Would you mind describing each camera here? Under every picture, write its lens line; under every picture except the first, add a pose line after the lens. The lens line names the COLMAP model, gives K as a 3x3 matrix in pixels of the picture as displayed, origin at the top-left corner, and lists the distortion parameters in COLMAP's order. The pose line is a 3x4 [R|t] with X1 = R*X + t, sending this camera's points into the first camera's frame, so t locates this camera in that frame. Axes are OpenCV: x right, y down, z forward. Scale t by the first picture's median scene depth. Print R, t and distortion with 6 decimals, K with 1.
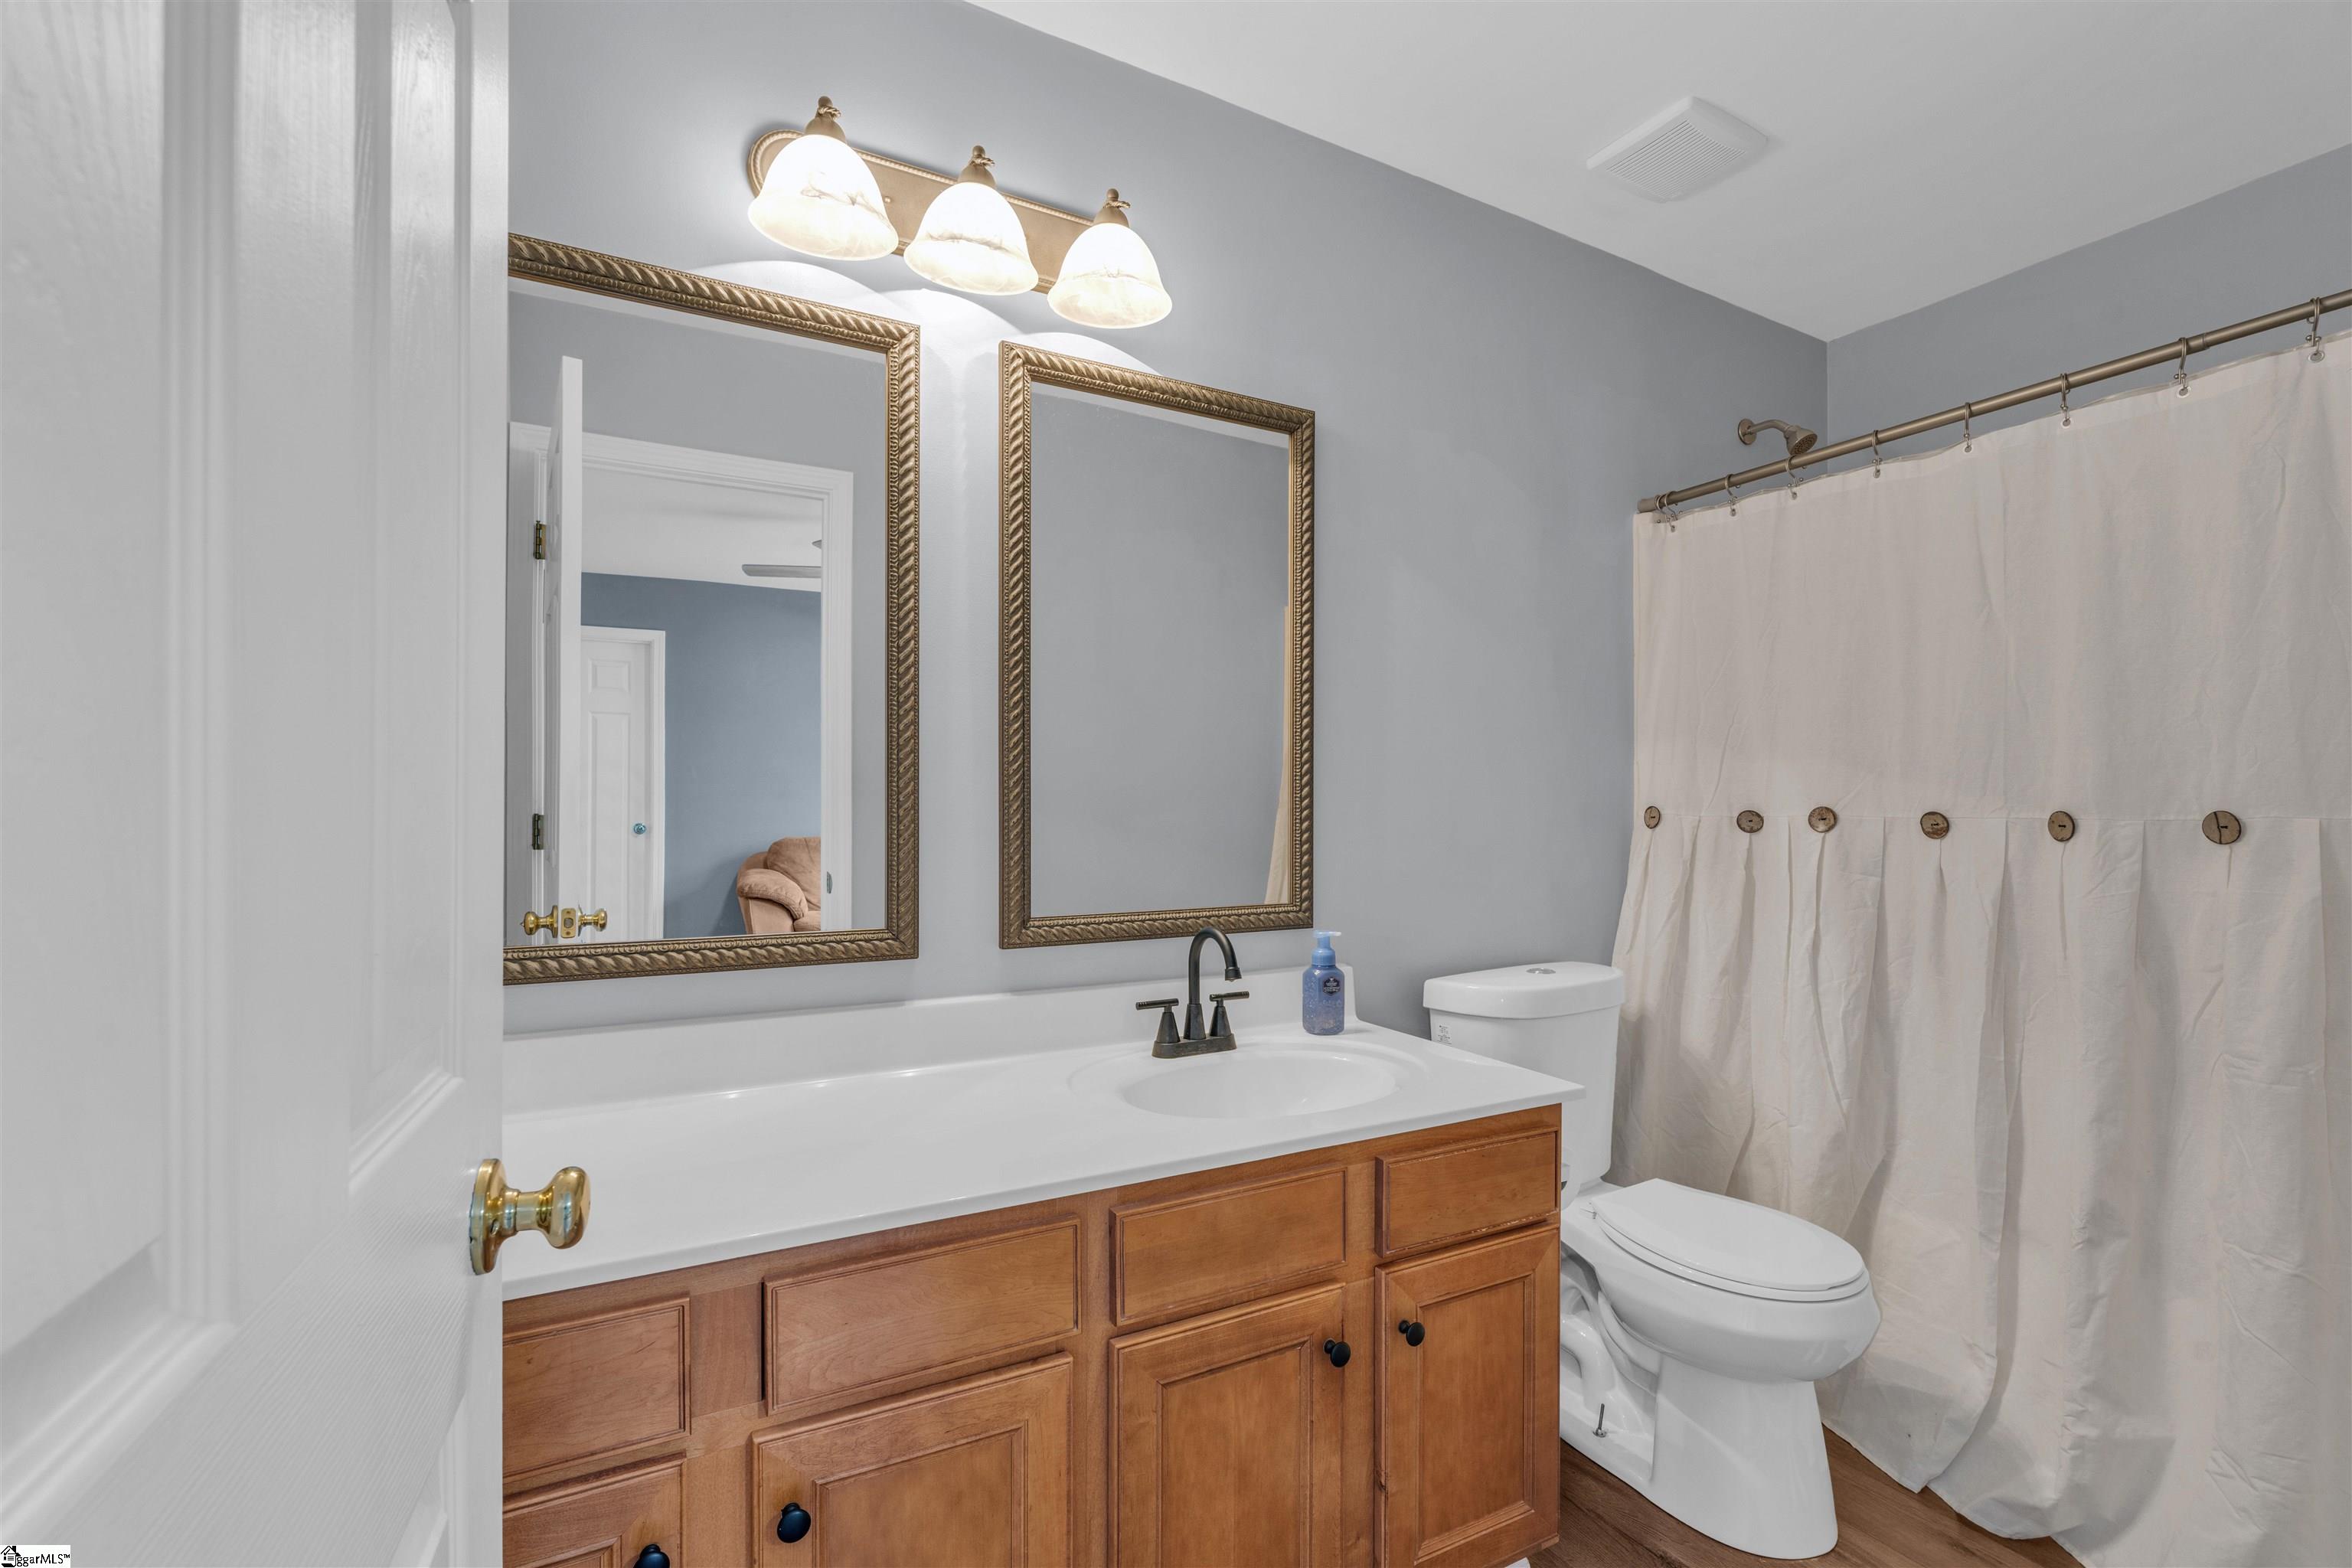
lens RADIAL K [[1043.5, 0, 1190.7], [0, 1043.5, 825.6], [0, 0, 1]] dist [-0.003528, -0.000217]
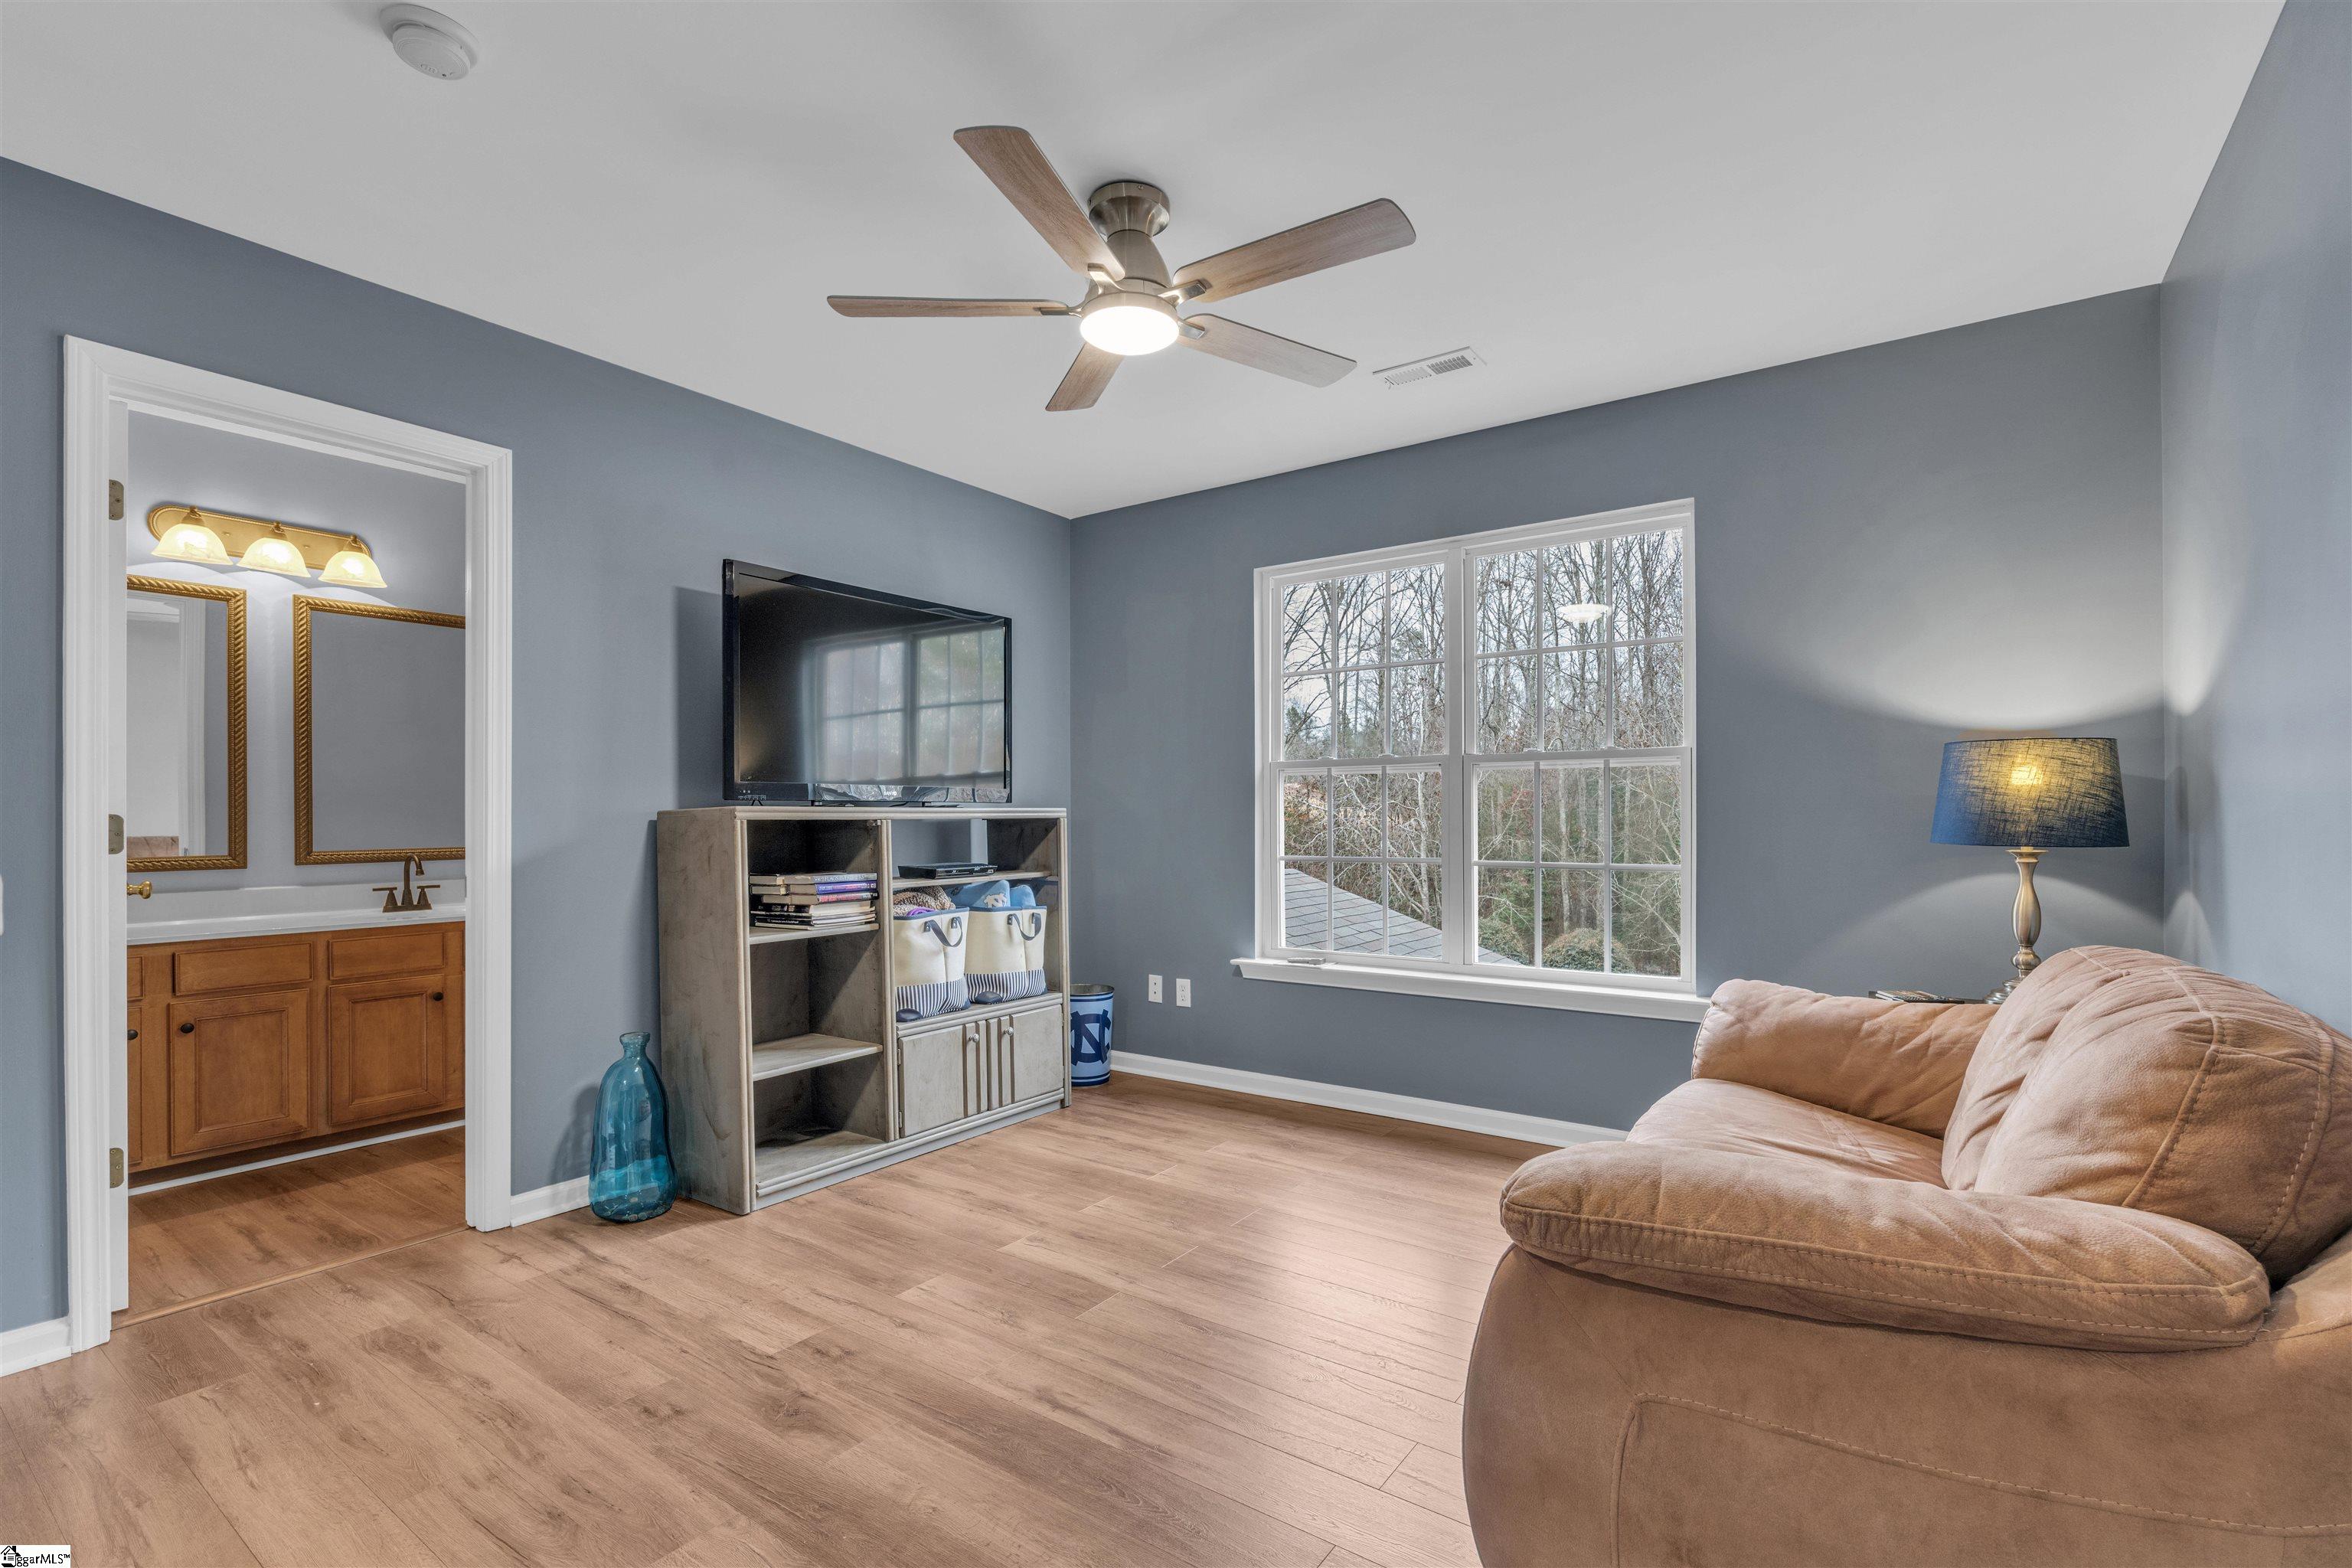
lens RADIAL K [[1043.5, 0, 1190.7], [0, 1043.5, 825.6], [0, 0, 1]] dist [-0.003528, -0.000217]
pose [[0.901455, -0.008549, 0.432788, 0.619645], [0.011764, 0.999920, -0.004751, 0.070616], [-0.432713, 0.009374, 0.901483, -1.957245]]
